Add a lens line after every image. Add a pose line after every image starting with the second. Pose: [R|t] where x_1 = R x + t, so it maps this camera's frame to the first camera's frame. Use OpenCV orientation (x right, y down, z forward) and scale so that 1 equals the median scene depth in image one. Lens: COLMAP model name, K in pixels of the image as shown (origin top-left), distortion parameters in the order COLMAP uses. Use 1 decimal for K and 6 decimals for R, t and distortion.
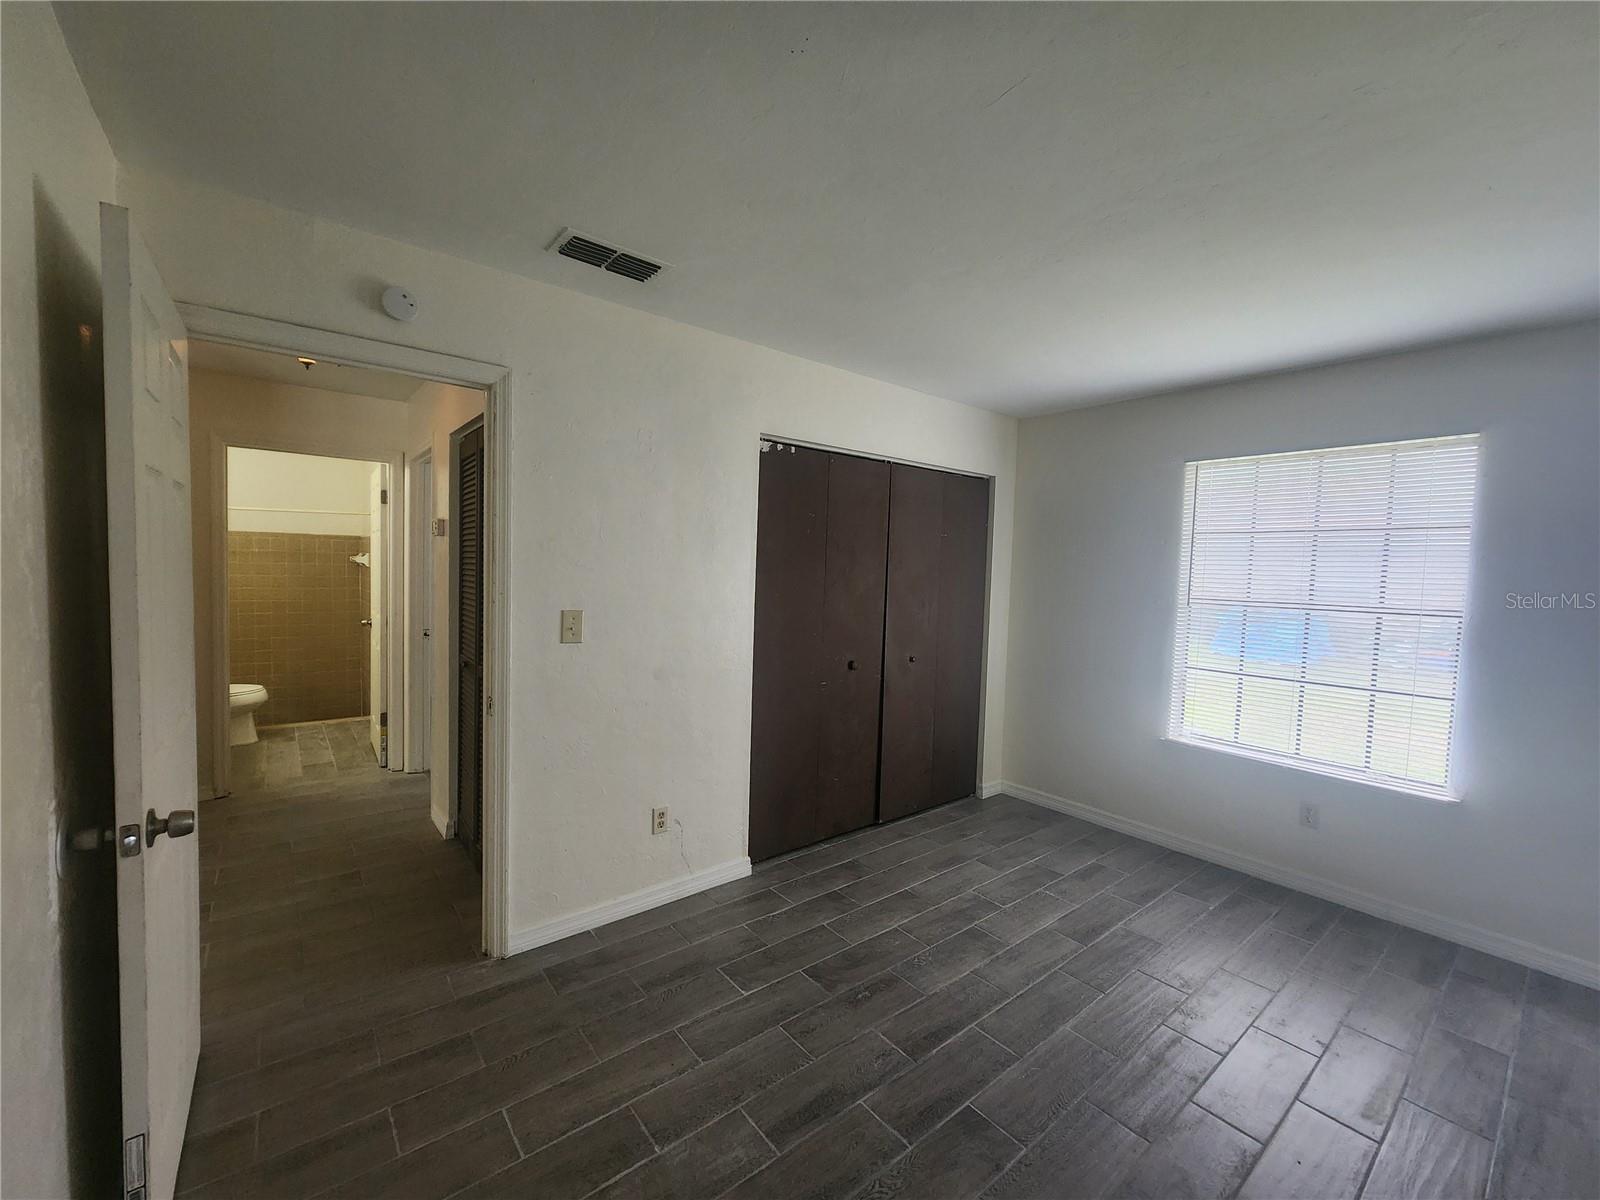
lens RADIAL K [[657.6, 0, 800.0], [0, 657.6, 600.0], [0, 0, 1]] dist [-0.003218, -0.000229]
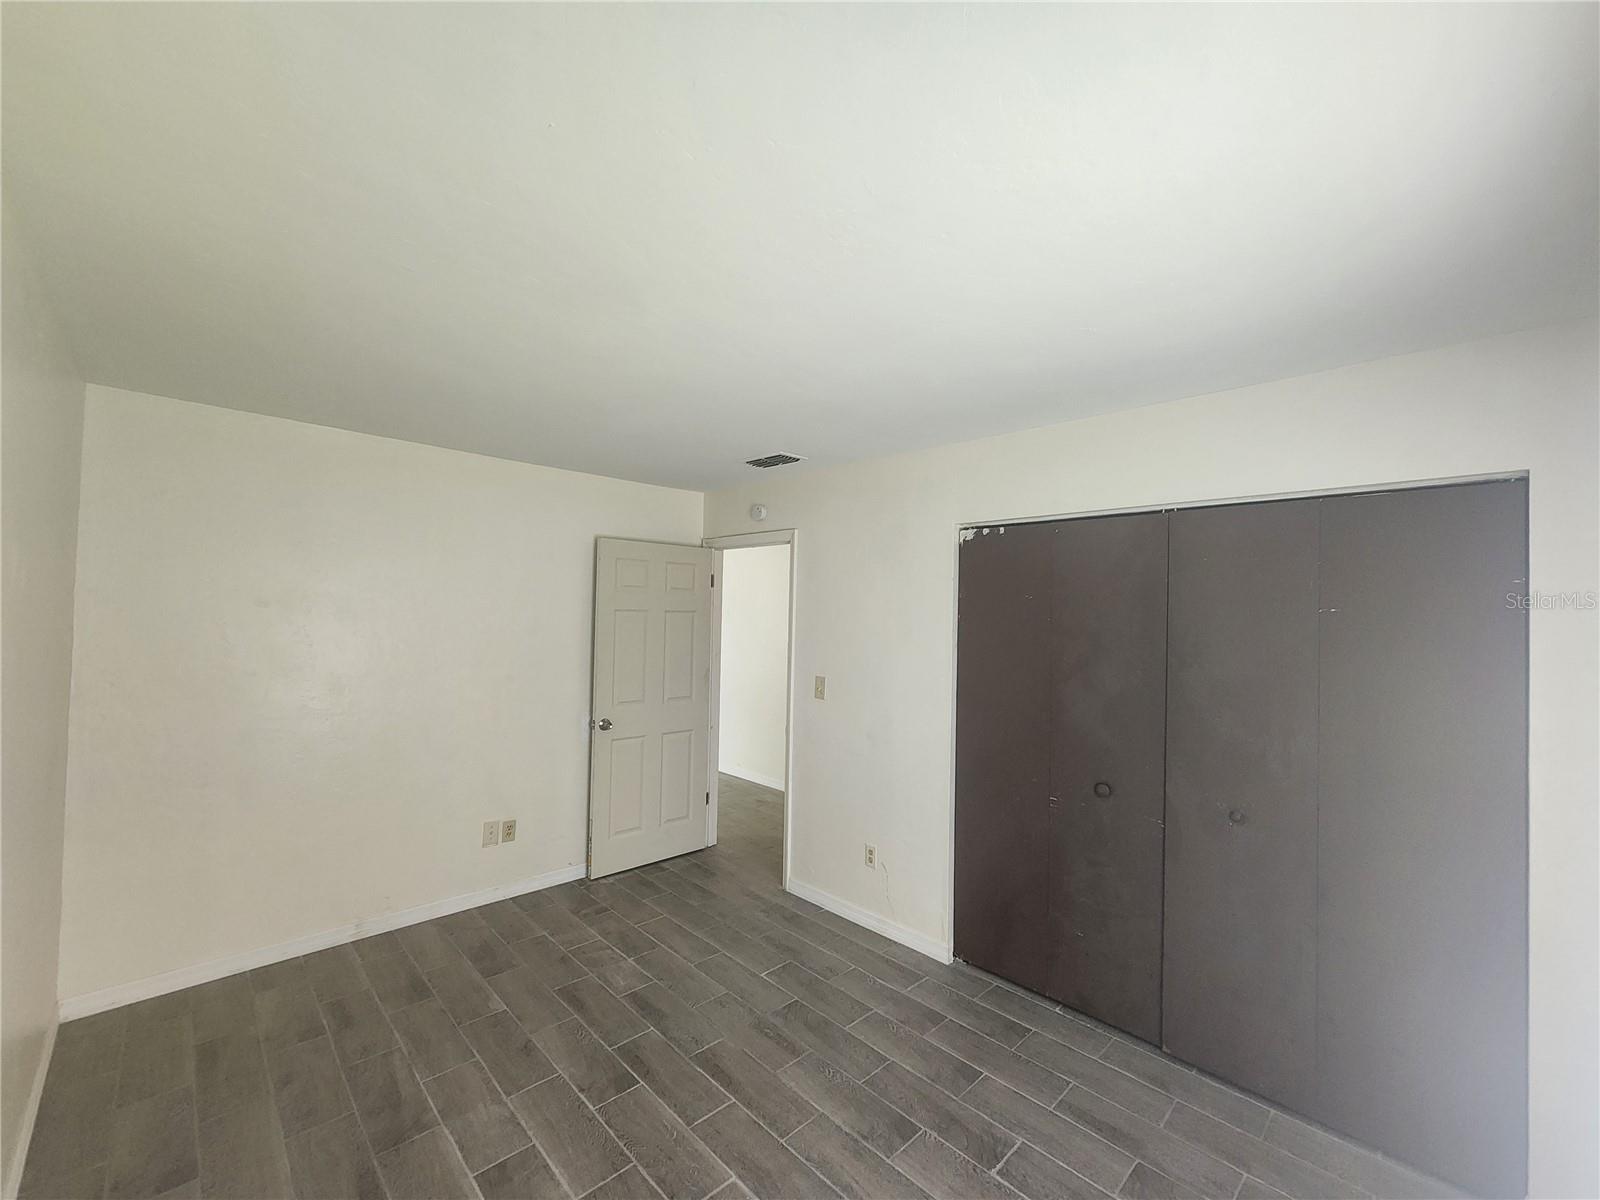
lens RADIAL K [[657.1, 0, 802.3], [0, 657.1, 601.4], [0, 0, 1]] dist [0.001932, 0.000013]
pose [[0.090512, -0.047890, -0.994743, 1.505002], [-0.072068, 0.995909, -0.054504, -0.092466], [0.993284, 0.076622, 0.086690, 1.078247]]
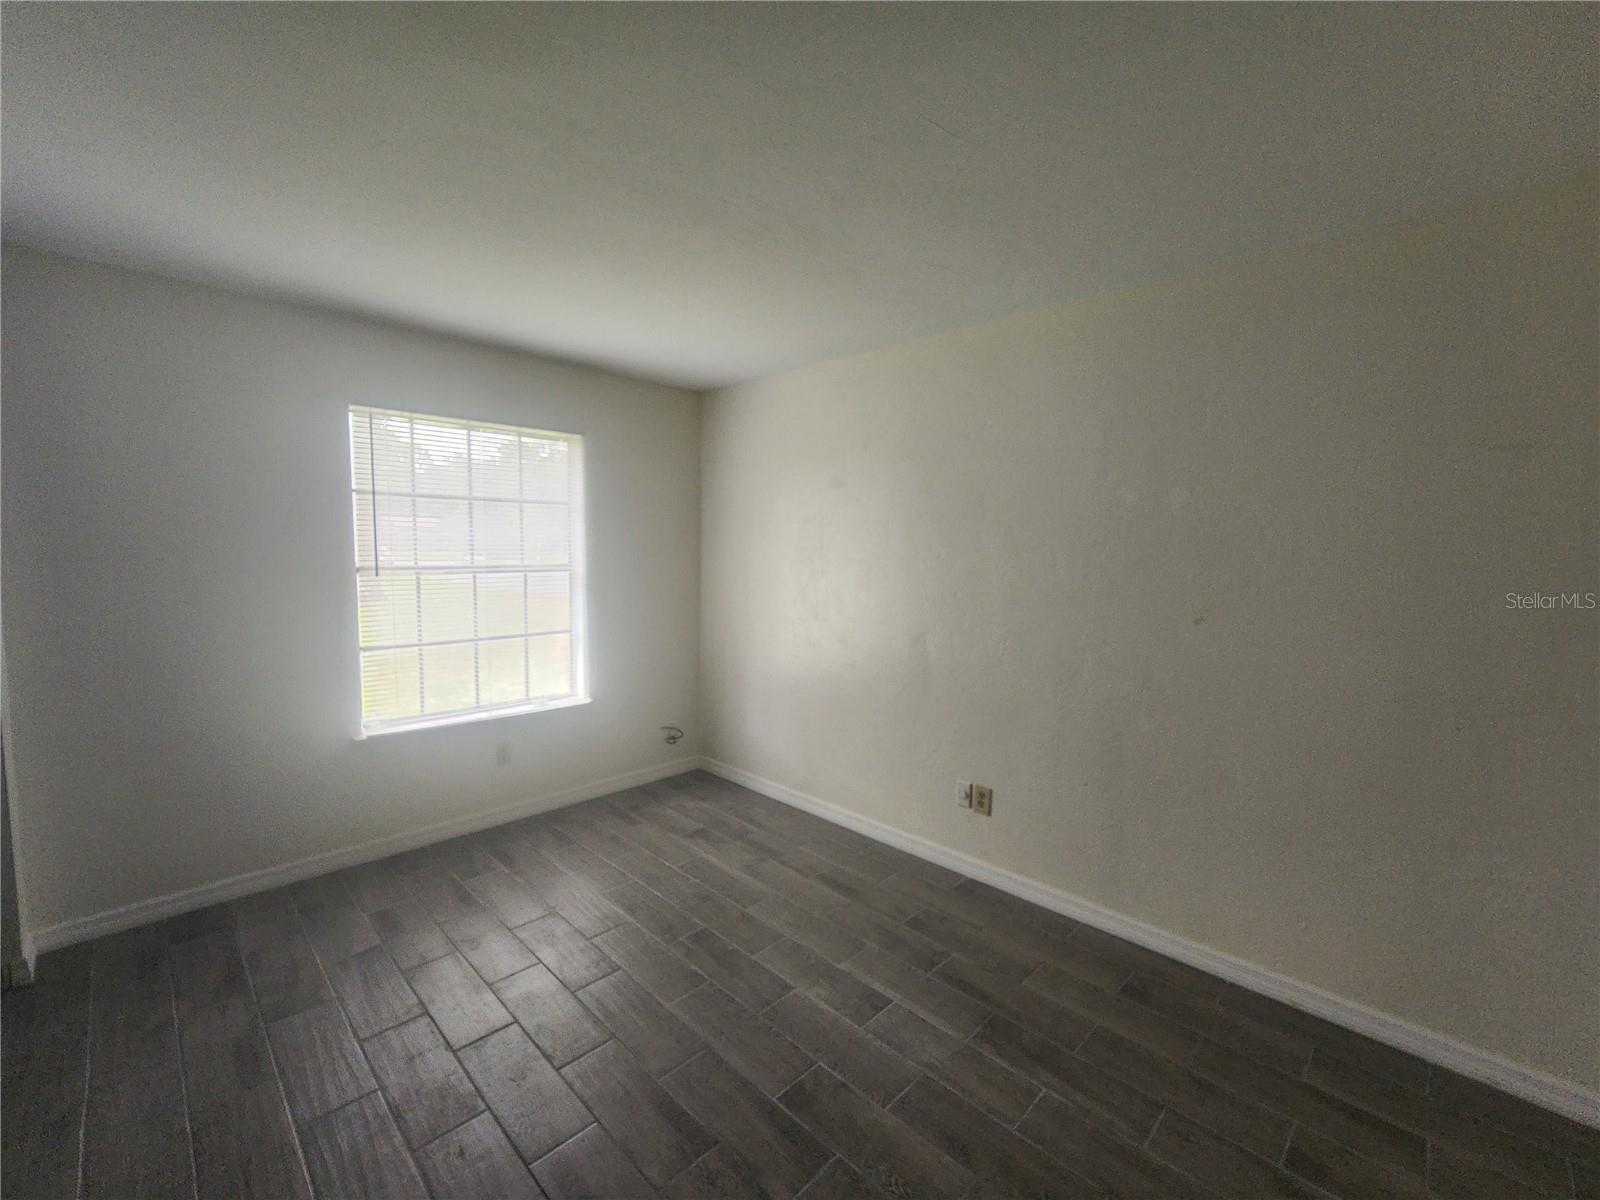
lens RADIAL K [[658.9, 0, 809.0], [0, 658.9, 602.0], [0, 0, 1]] dist [-0.000699, -0.000121]
pose [[-0.118551, -0.111862, 0.986627, -0.610818], [0.030586, 0.992751, 0.116232, -0.077891], [-0.992477, 0.043957, -0.114270, 0.986849]]
